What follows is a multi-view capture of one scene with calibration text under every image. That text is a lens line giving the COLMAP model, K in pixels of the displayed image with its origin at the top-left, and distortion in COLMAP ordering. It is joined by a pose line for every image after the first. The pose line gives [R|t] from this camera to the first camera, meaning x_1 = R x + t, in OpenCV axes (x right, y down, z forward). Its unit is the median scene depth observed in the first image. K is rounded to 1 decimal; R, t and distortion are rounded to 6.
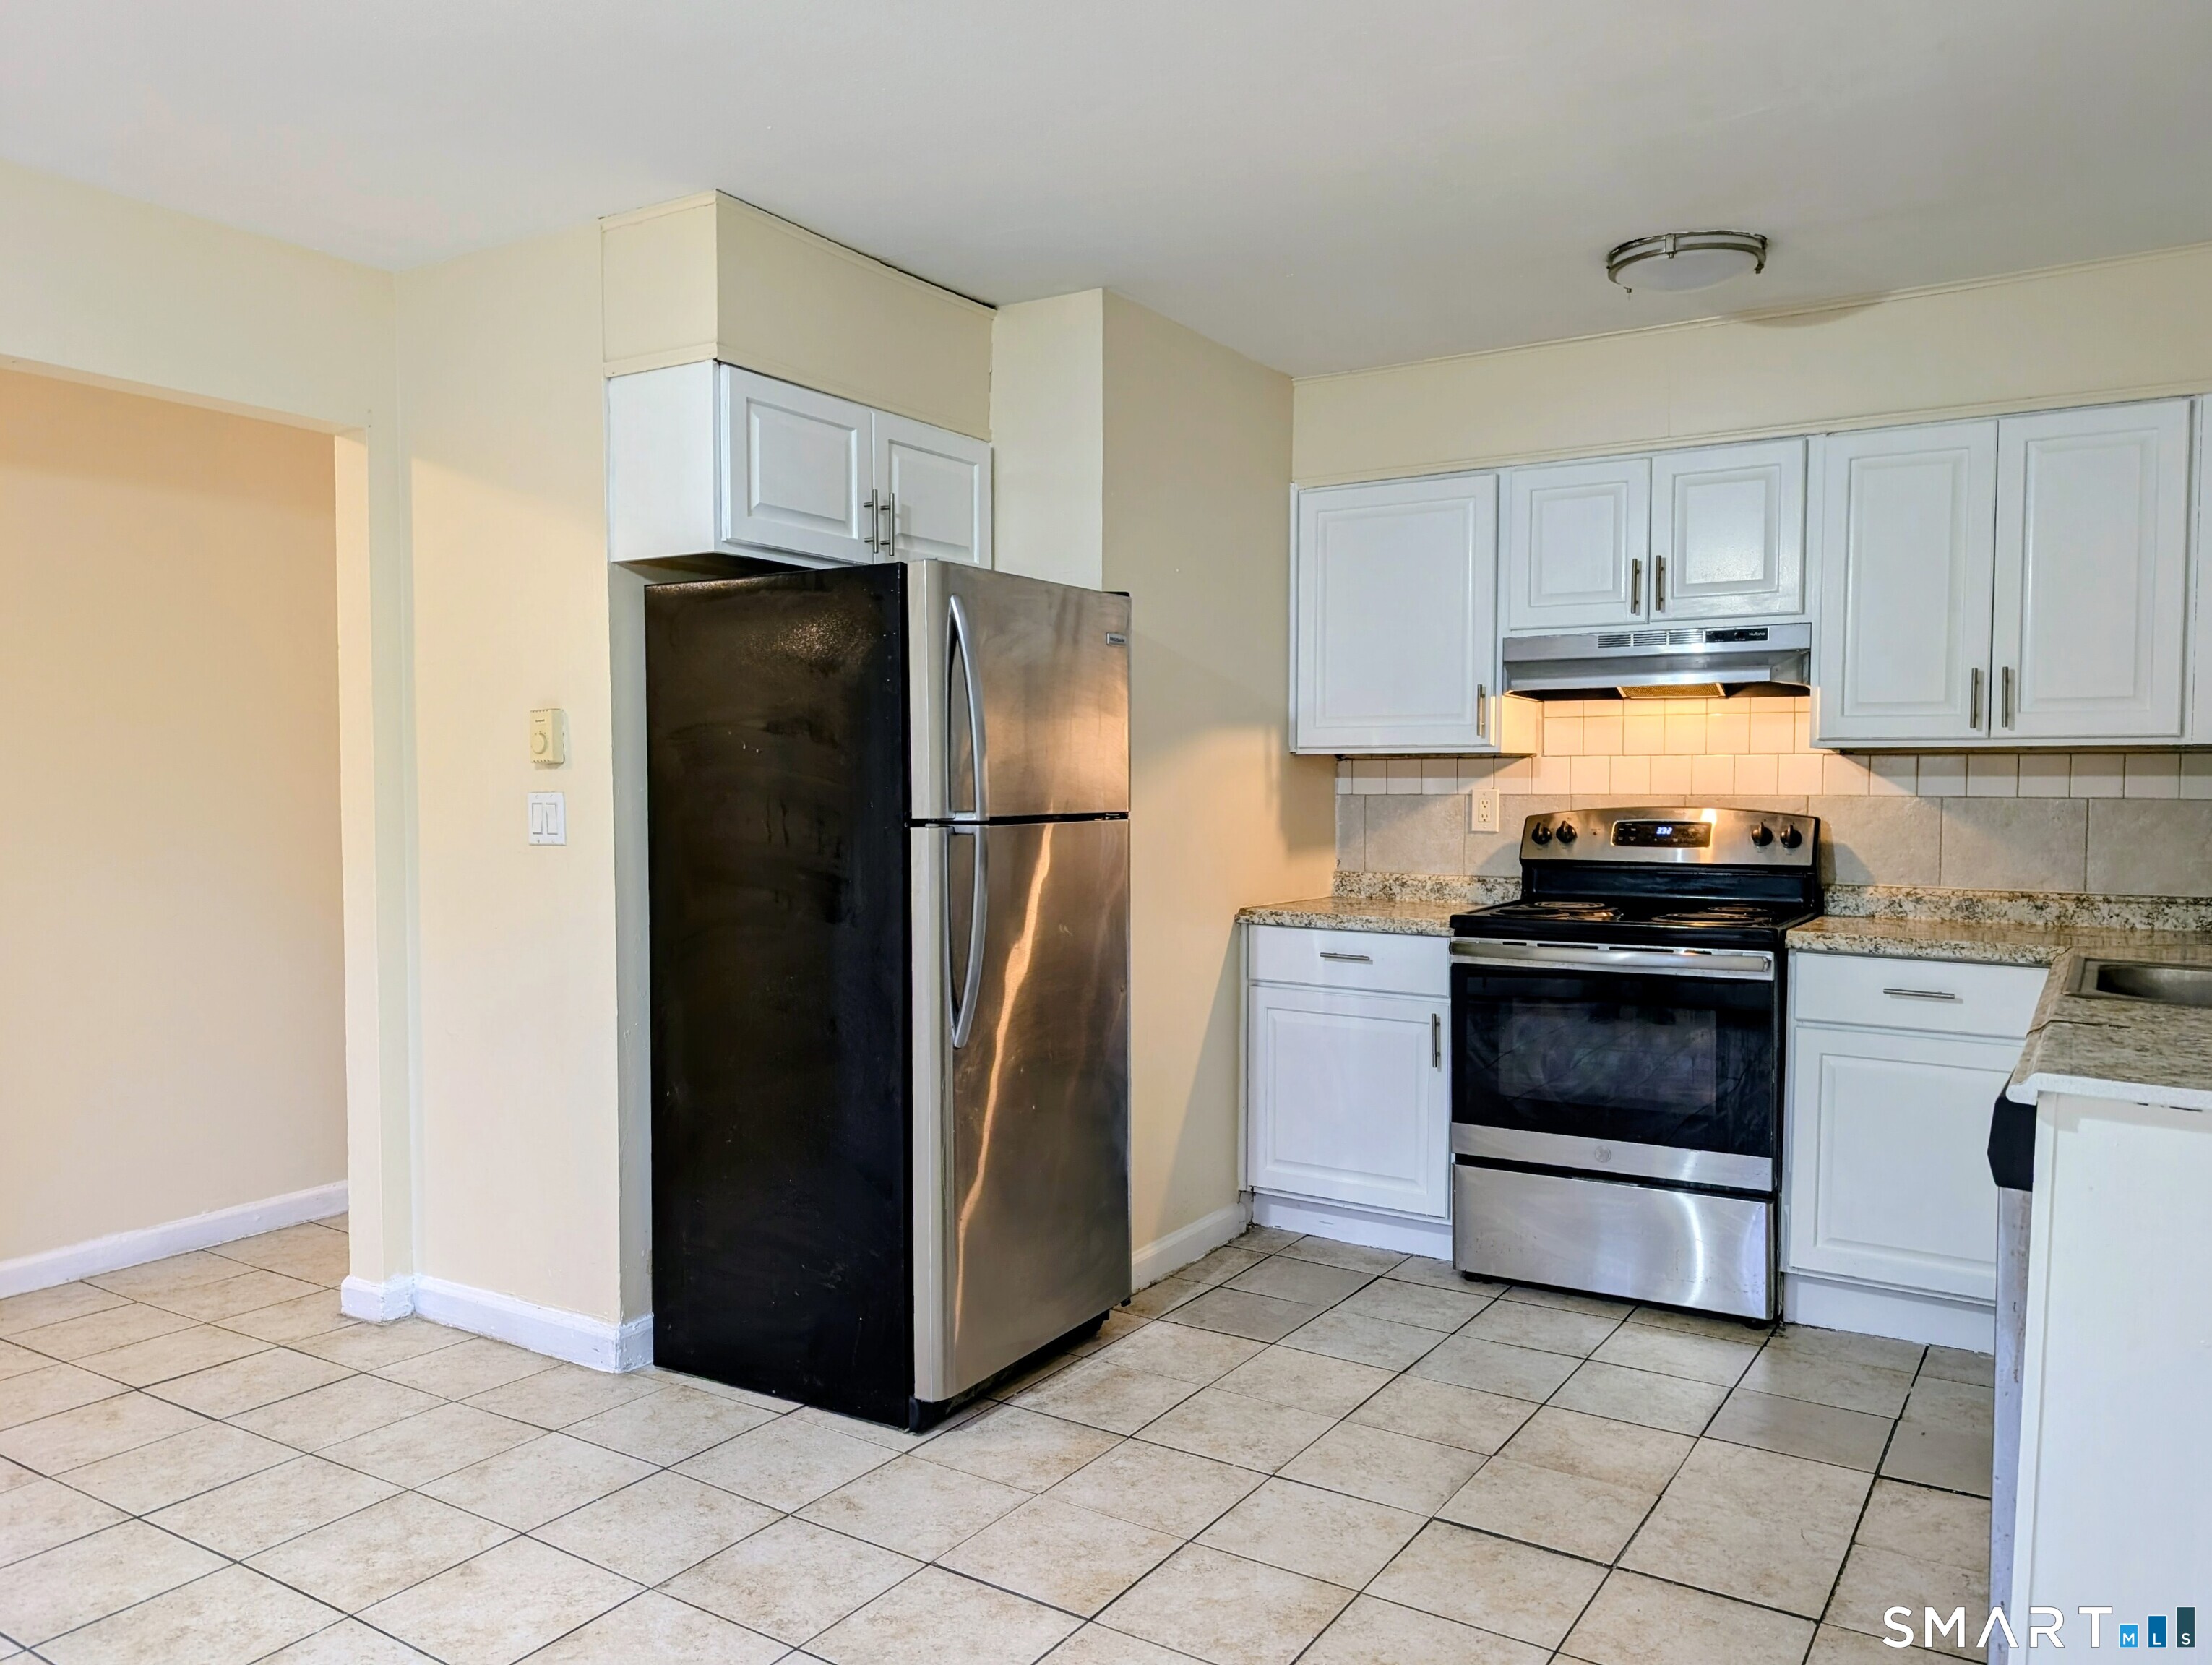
lens RADIAL K [[1651.9, 0, 1106.0], [0, 1651.9, 832.5], [0, 0, 1]] dist [0.058496, -0.090366]
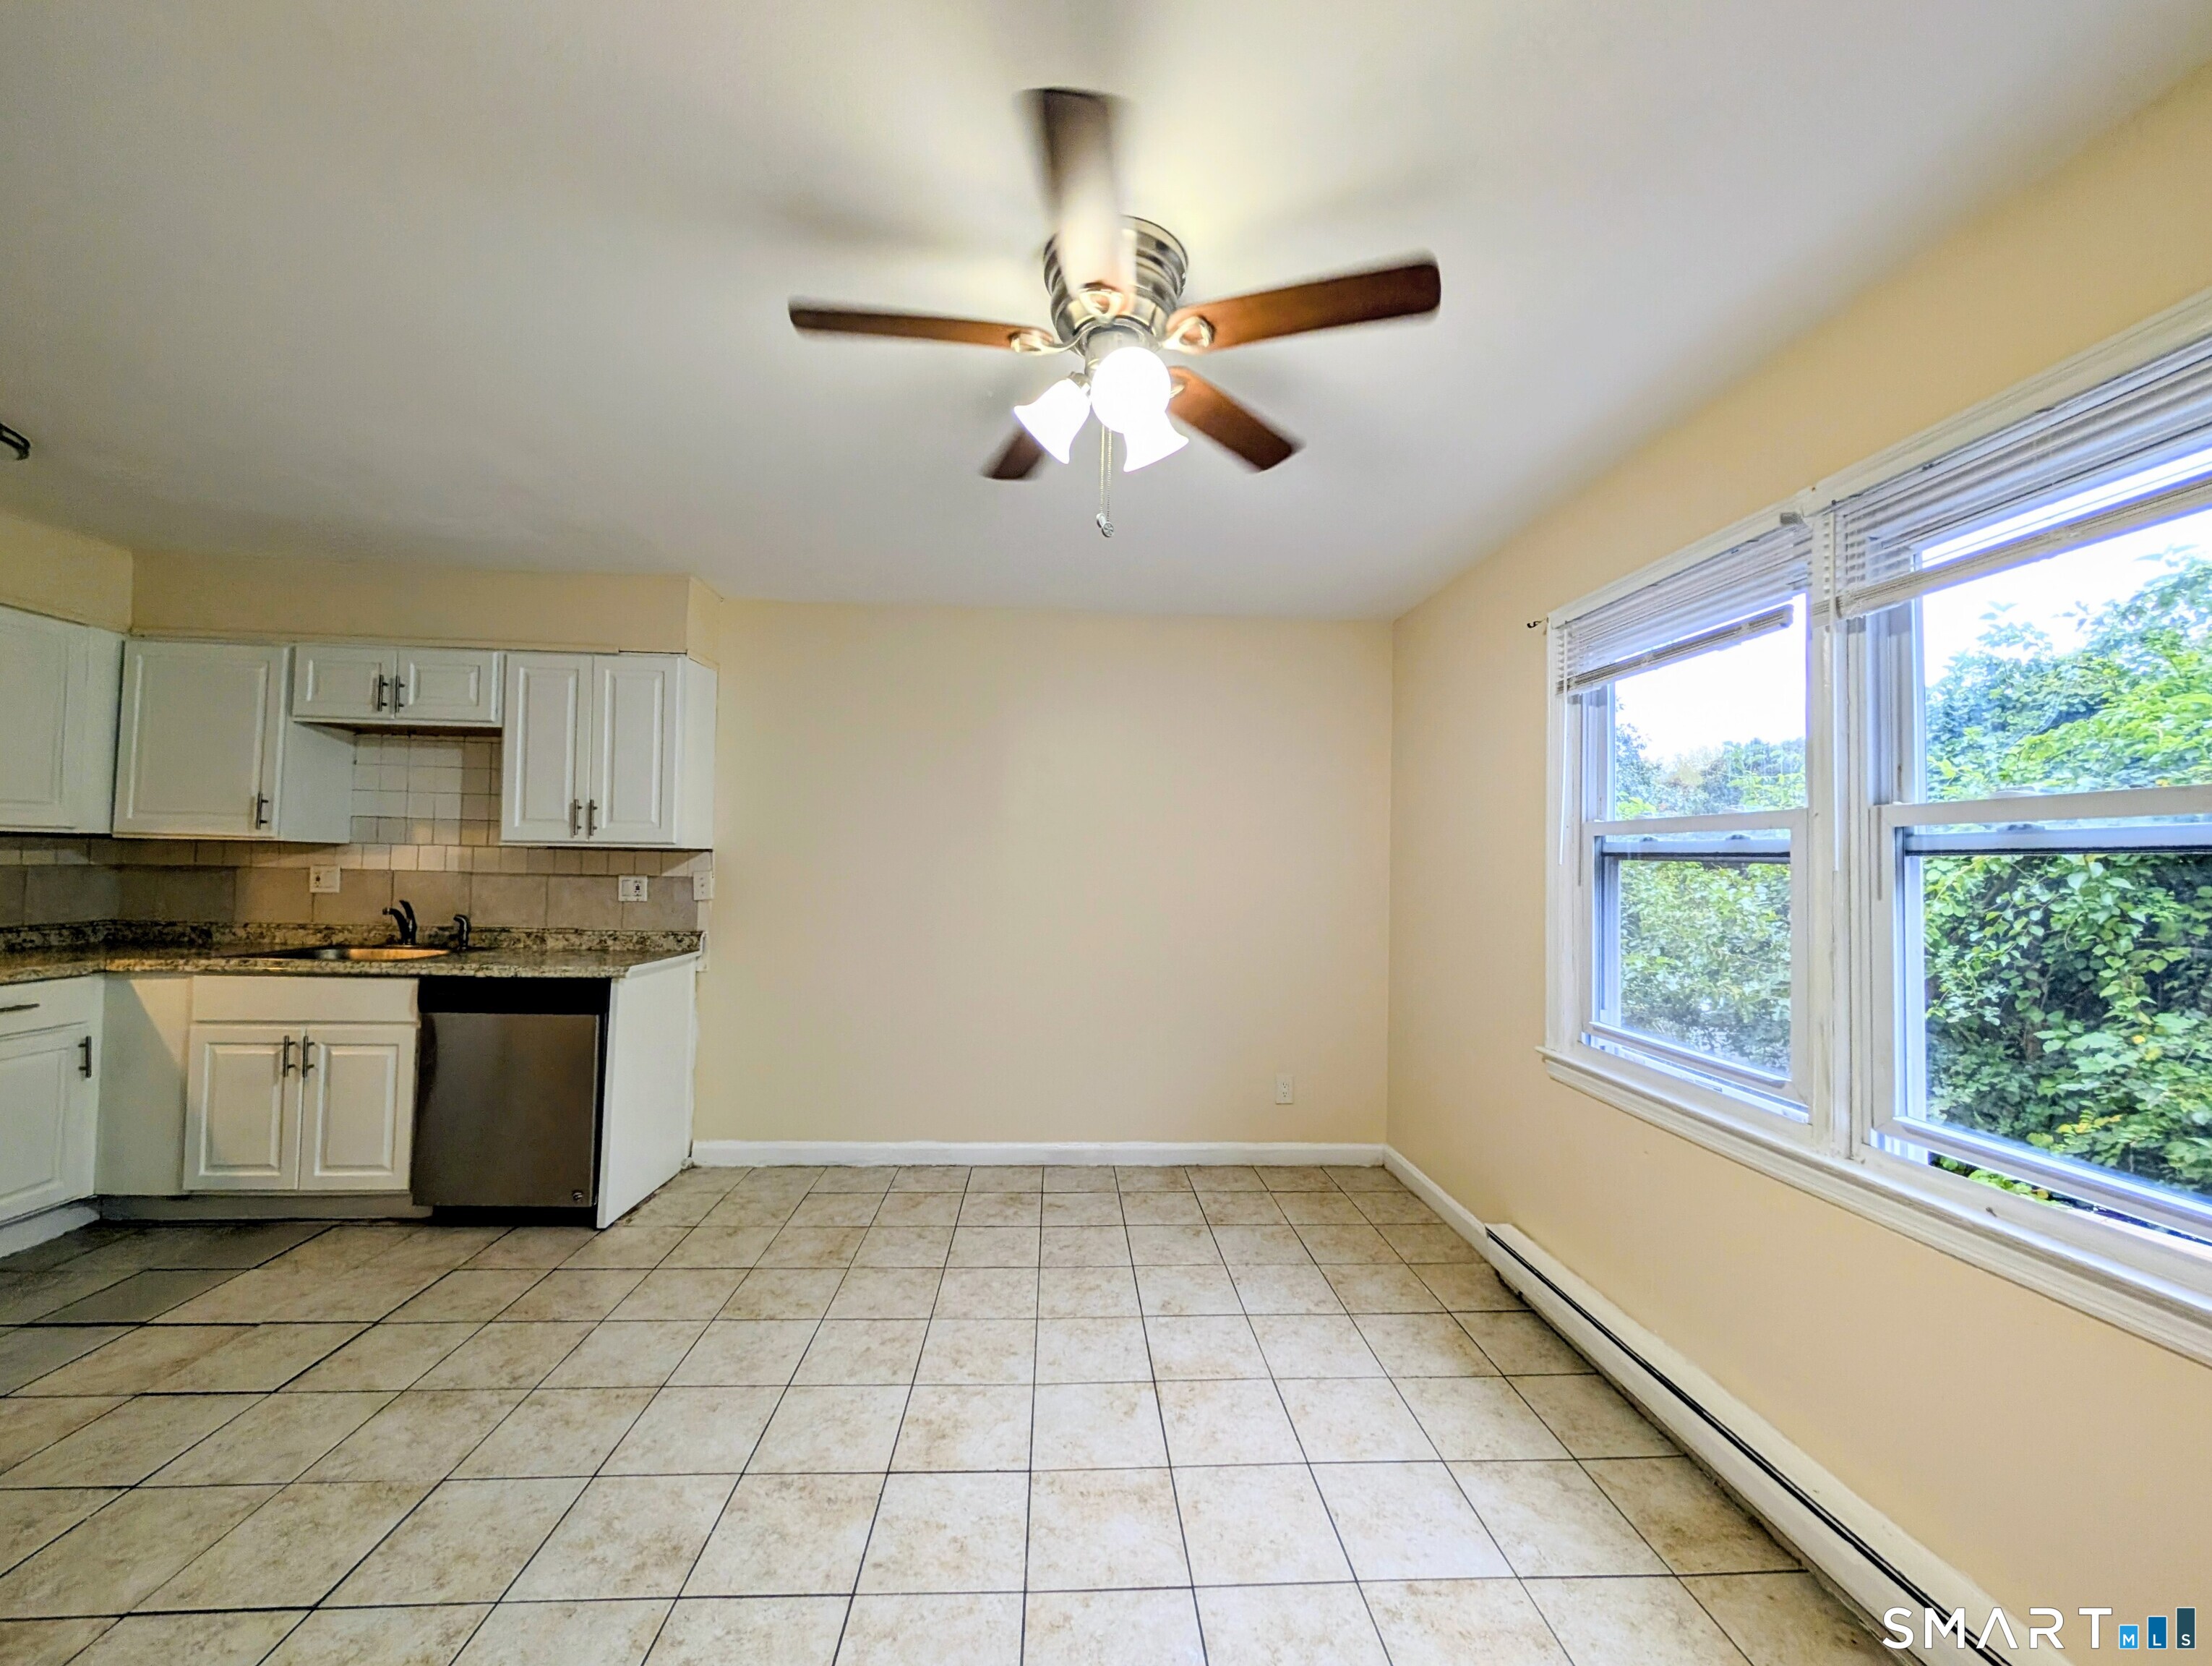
lens RADIAL K [[802.3, 0, 1119.1], [0, 802.3, 835.4], [0, 0, 1]] dist [0.000751, -0.000106]
pose [[-0.600630, 0.009771, 0.799467, -0.562524], [0.003562, 0.999948, -0.009546, -0.036090], [-0.799519, -0.002886, -0.600634, 0.602803]]
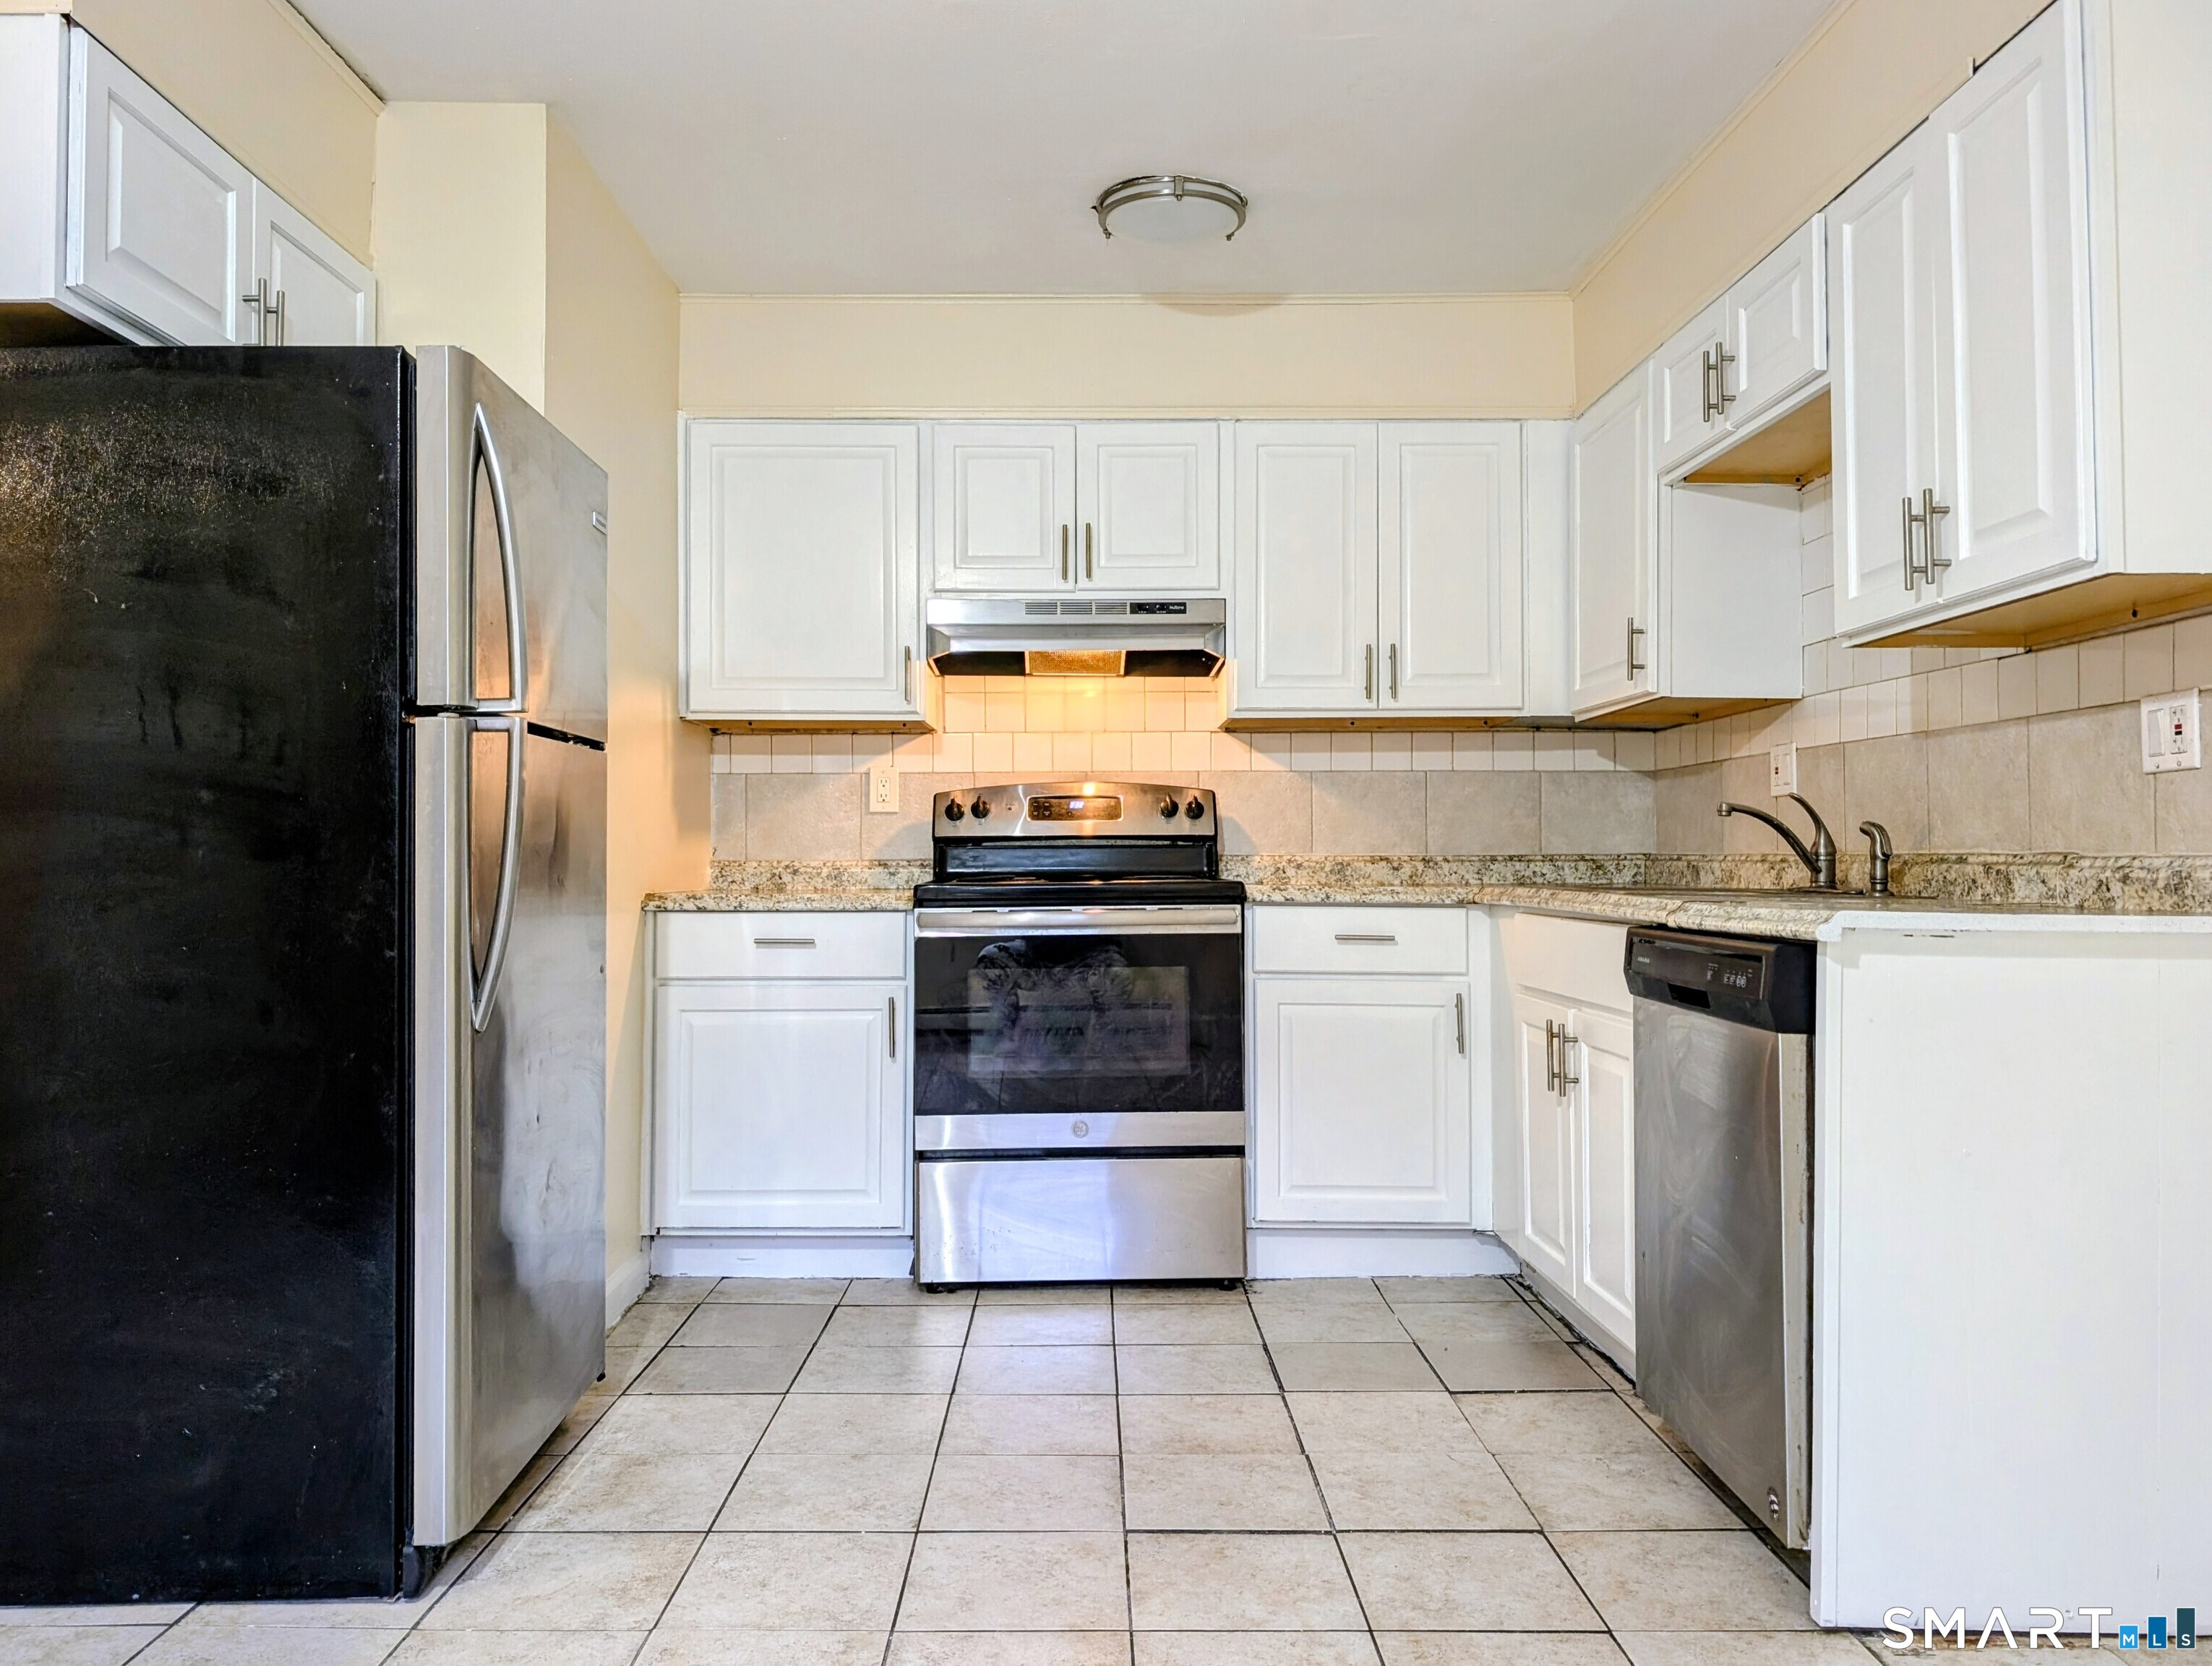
lens RADIAL K [[1621.2, 0, 1102.3], [0, 1621.2, 809.3], [0, 0, 1]] dist [0.010121, -0.004433]
pose [[0.836870, 0.011181, 0.547287, -0.196950], [0.026883, 0.997746, -0.061491, 0.067718], [-0.546741, 0.066173, 0.834683, 0.207850]]
